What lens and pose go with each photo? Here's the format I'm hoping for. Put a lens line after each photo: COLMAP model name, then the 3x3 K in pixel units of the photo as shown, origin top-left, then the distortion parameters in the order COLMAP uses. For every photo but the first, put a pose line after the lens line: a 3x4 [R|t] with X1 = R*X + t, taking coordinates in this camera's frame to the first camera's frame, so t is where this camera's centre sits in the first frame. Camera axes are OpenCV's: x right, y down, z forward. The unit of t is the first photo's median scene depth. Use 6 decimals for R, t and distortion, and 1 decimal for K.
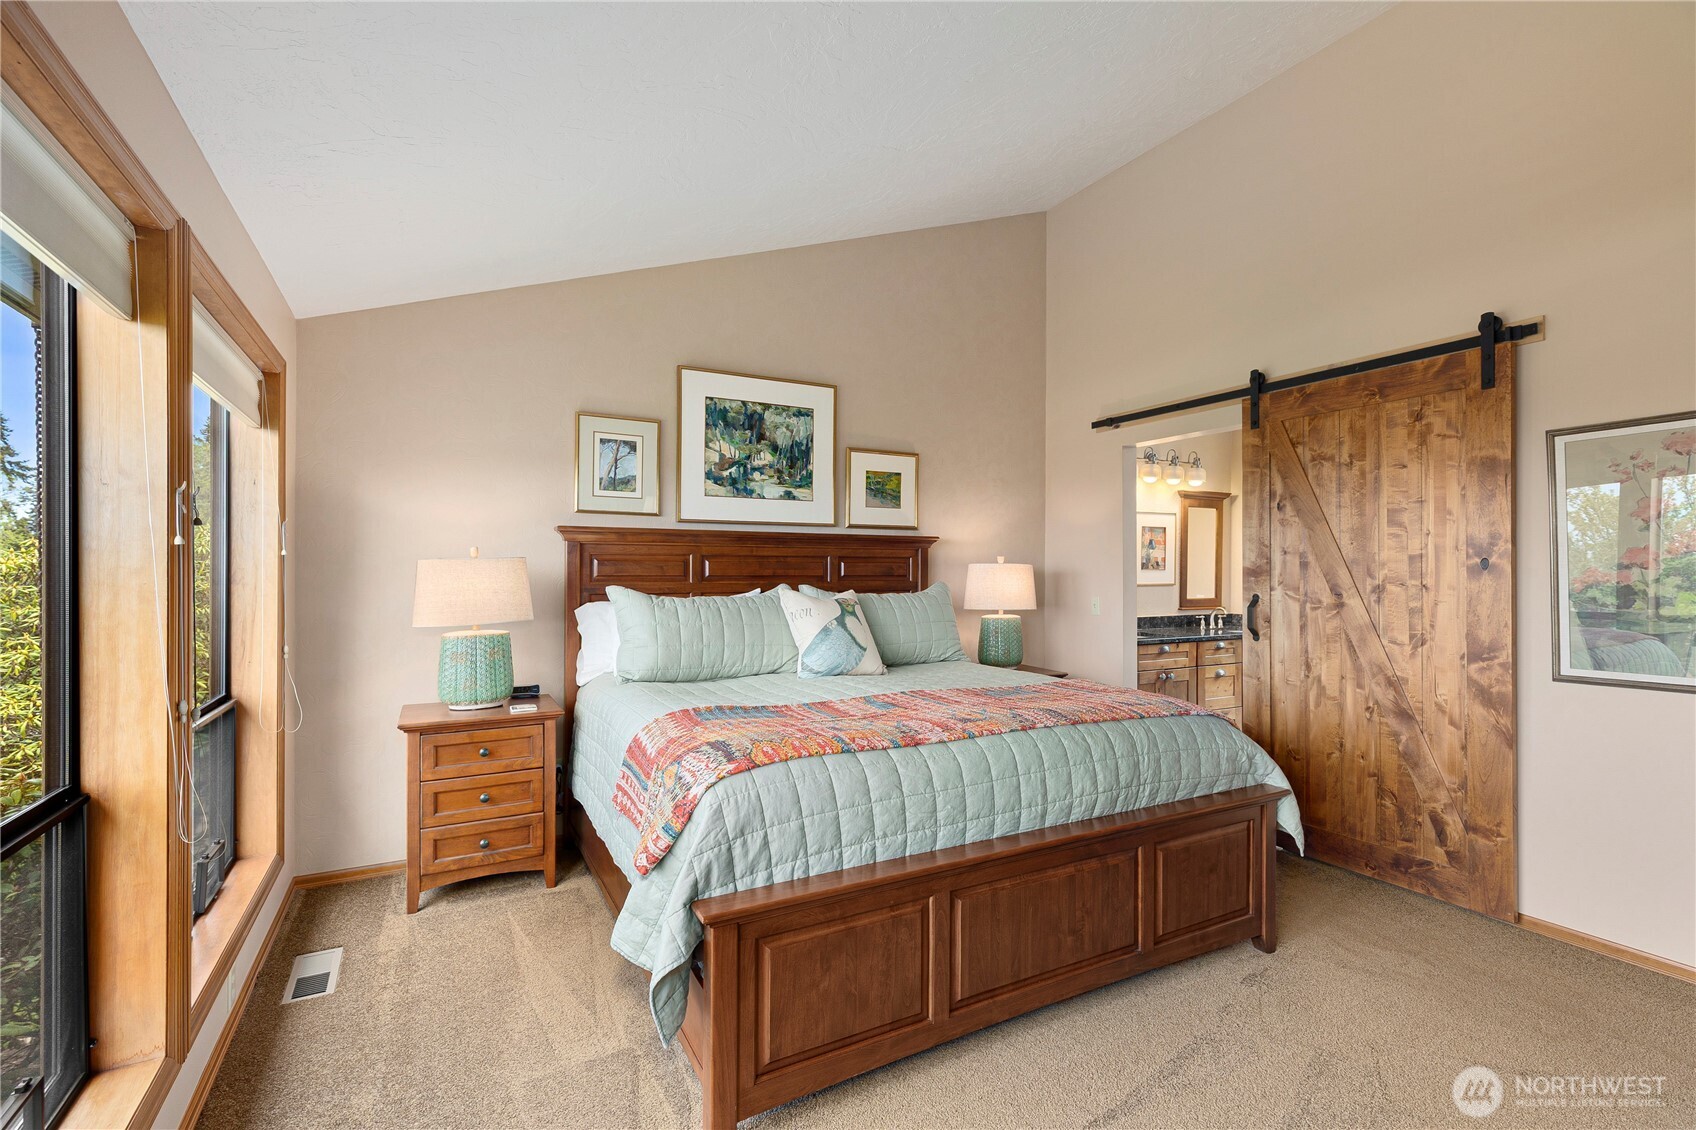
lens RADIAL K [[771.4, 0, 850.6], [0, 771.4, 565.4], [0, 0, 1]] dist [0.005525, -0.000474]
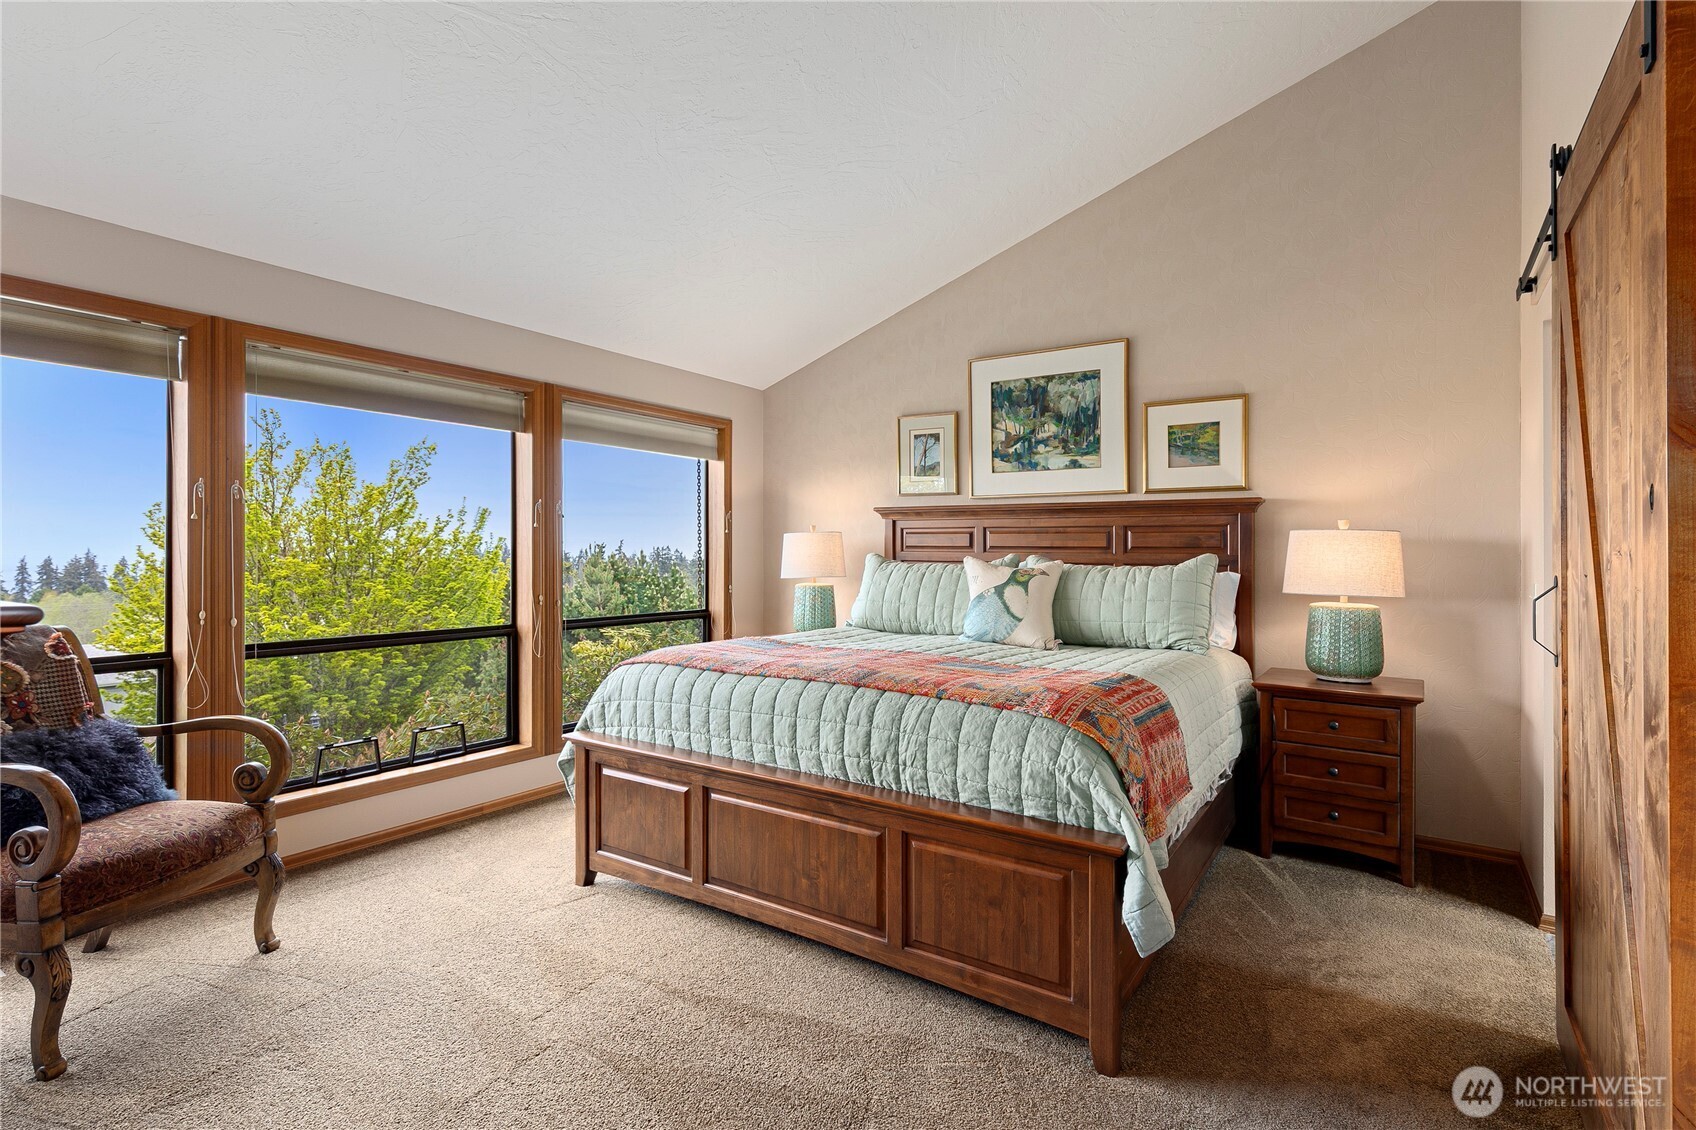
lens RADIAL K [[771.4, 0, 849.3], [0, 771.4, 553.1], [0, 0, 1]] dist [0.005525, -0.000474]
pose [[0.474892, 0.009060, -0.879997, 0.654894], [0.003214, 0.999922, 0.012029, 0.009236], [0.880038, -0.008541, 0.474826, 0.289311]]
